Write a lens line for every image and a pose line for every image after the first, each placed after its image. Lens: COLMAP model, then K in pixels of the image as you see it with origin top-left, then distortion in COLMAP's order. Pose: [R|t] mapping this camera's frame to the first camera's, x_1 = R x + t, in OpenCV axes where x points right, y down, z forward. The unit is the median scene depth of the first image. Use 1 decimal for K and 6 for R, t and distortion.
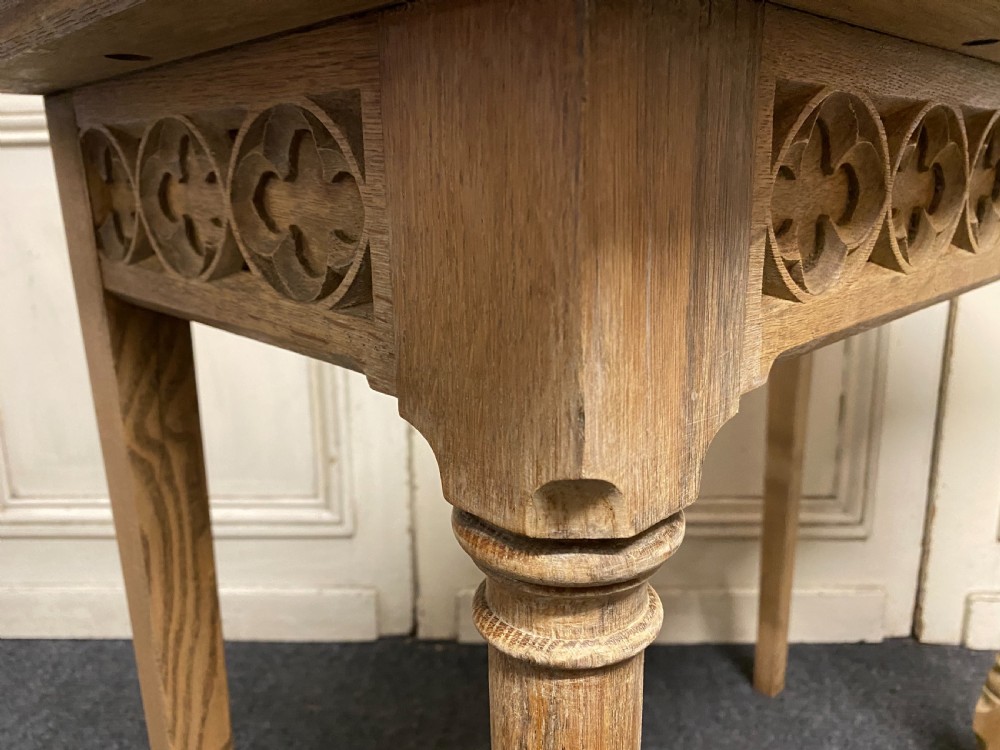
lens RADIAL K [[779.5, 0, 494.5], [0, 779.5, 363.6], [0, 0, 1]] dist [-0.003786, 0.011641]
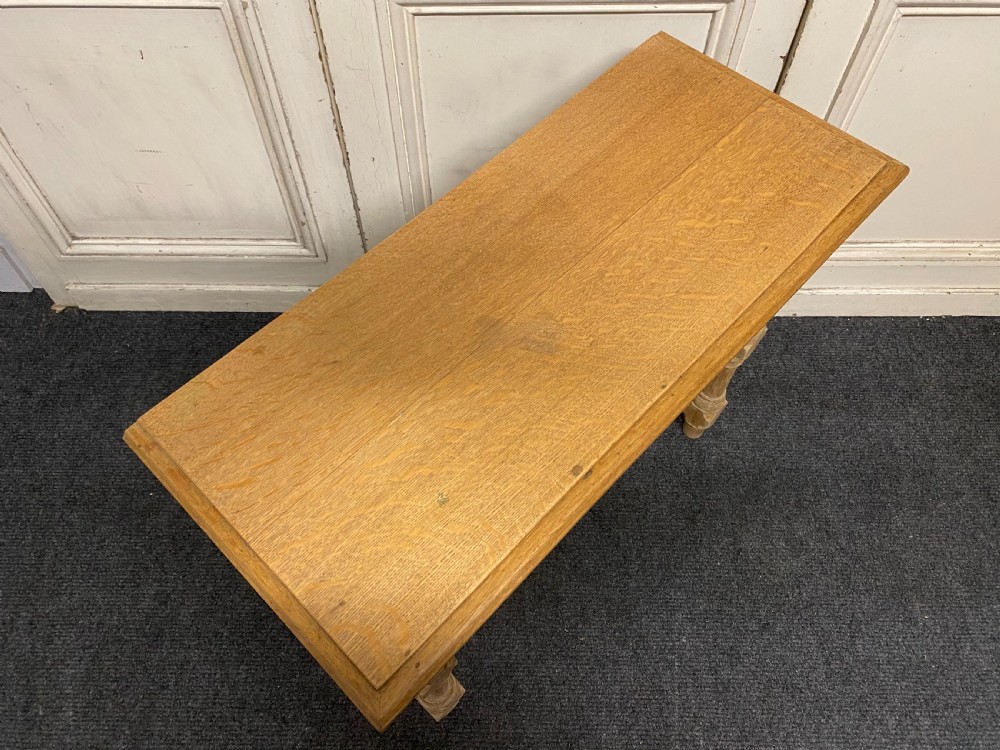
lens RADIAL K [[779.5, 0, 498.1], [0, 779.5, 377.1], [0, 0, 1]] dist [-0.003786, 0.011641]
pose [[0.999307, -0.021291, 0.030533, 0.336100], [-0.006928, 0.699547, 0.714553, -2.522016], [-0.036573, -0.714269, 0.698915, -0.651186]]
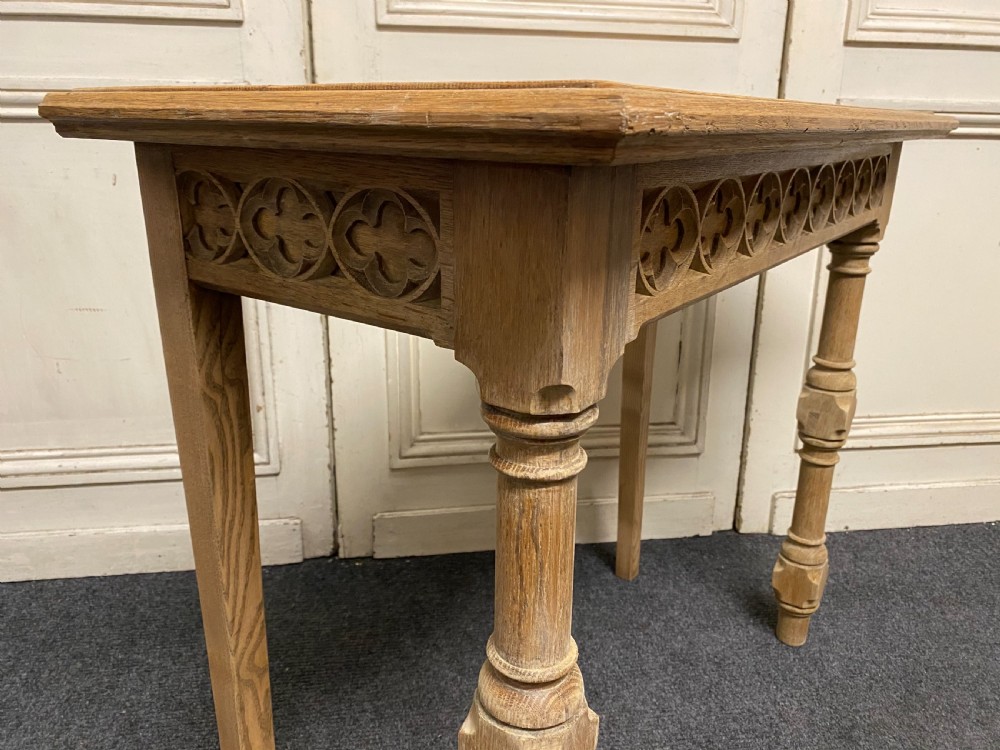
lens RADIAL K [[779.5, 0, 498.1], [0, 779.5, 370.1], [0, 0, 1]] dist [-0.003786, 0.011641]
pose [[0.983262, -0.026565, 0.180251, -0.257787], [0.013853, 0.997350, 0.071419, -0.029539], [-0.181670, -0.067727, 0.981024, -0.635850]]
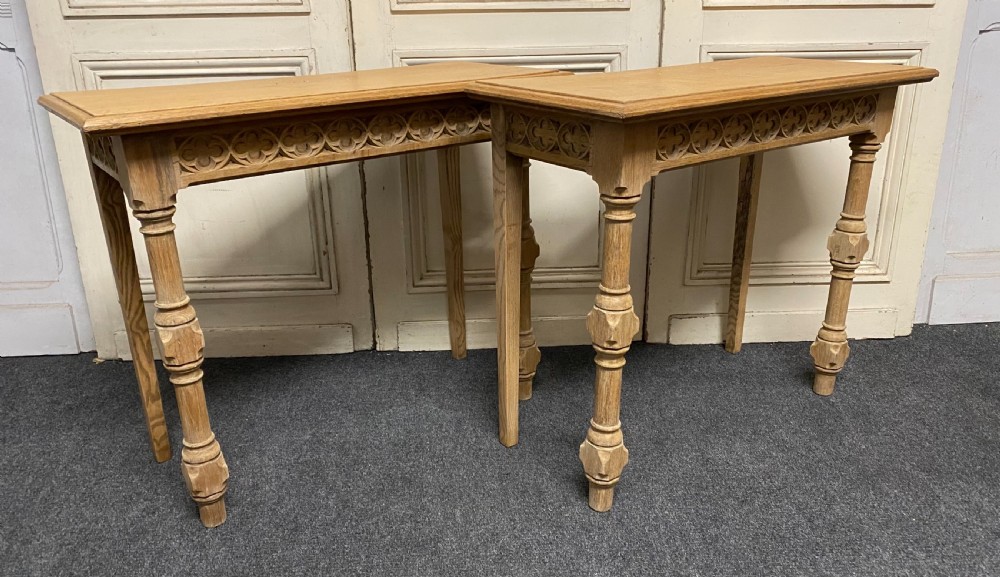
lens RADIAL K [[774.6, 0, 499.8], [0, 774.6, 292.5], [0, 0, 1]] dist [0.018531, -0.021592]
pose [[0.997054, -0.026642, 0.071930, 0.241138], [0.017887, 0.992647, 0.119717, 0.030780], [-0.074590, -0.118078, 0.990199, -3.028579]]
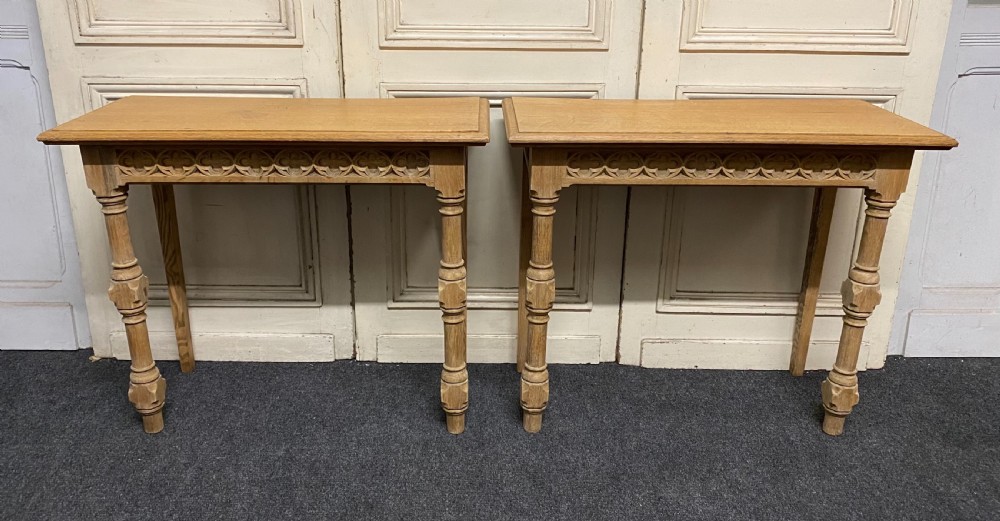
lens RADIAL K [[796.7, 0, 484.2], [0, 796.7, 235.3], [0, 0, 1]] dist [0.010204, -0.009407]
pose [[0.999485, 0.013329, 0.029197, 0.578819], [-0.016447, 0.993874, 0.109292, -0.630106], [-0.027562, -0.109716, 0.993581, -3.399250]]
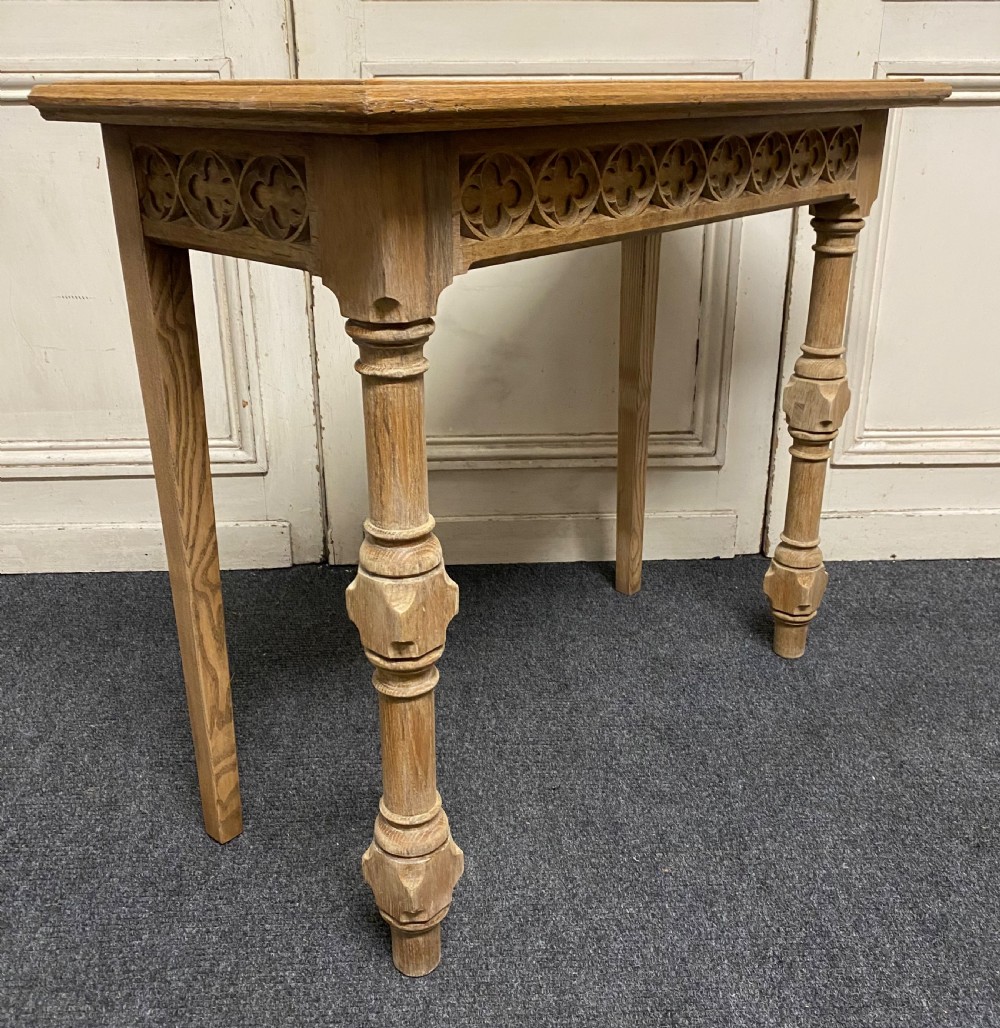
lens RADIAL K [[1038.8, 0, 496.5], [0, 1038.8, 489.5], [0, 0, 1]] dist [0.010865, 0.000000]
pose [[0.997240, -0.014667, 0.072786, 0.138485], [0.005177, 0.991644, 0.128904, 0.214535], [-0.074068, -0.128171, 0.988982, -1.810279]]
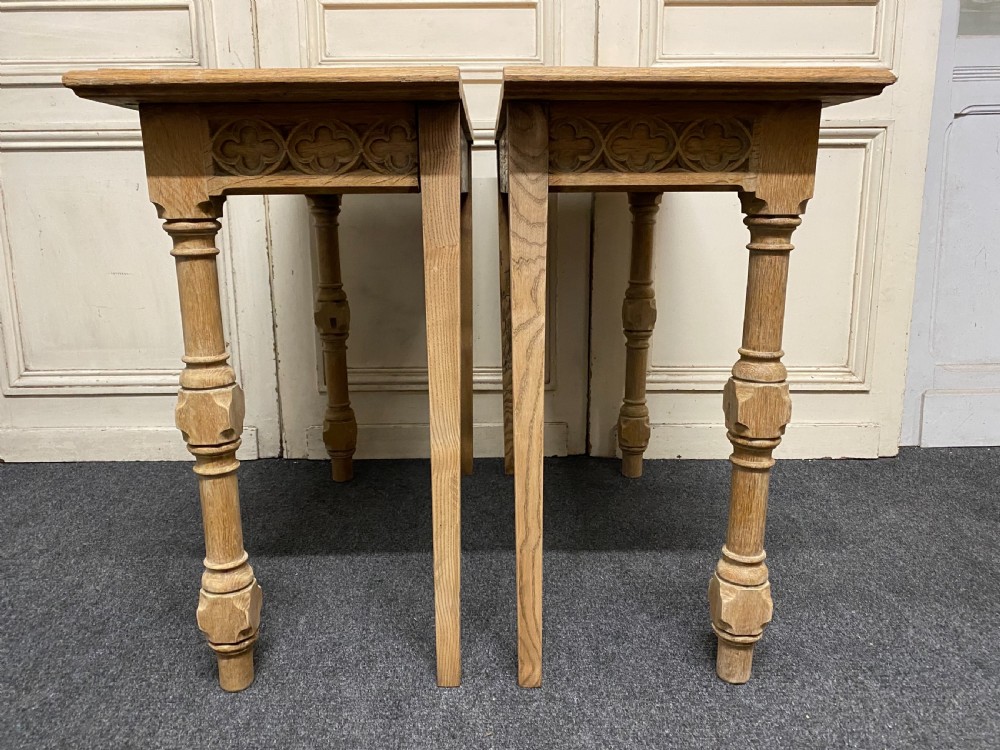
lens RADIAL K [[779.5, 0, 500.1], [0, 779.5, 367.4], [0, 0, 1]] dist [-0.003786, 0.011641]
pose [[0.999574, 0.000465, 0.029174, 1.171610], [0.000113, 0.999804, -0.019799, 0.762773], [-0.029178, 0.019793, 0.999378, -2.391807]]
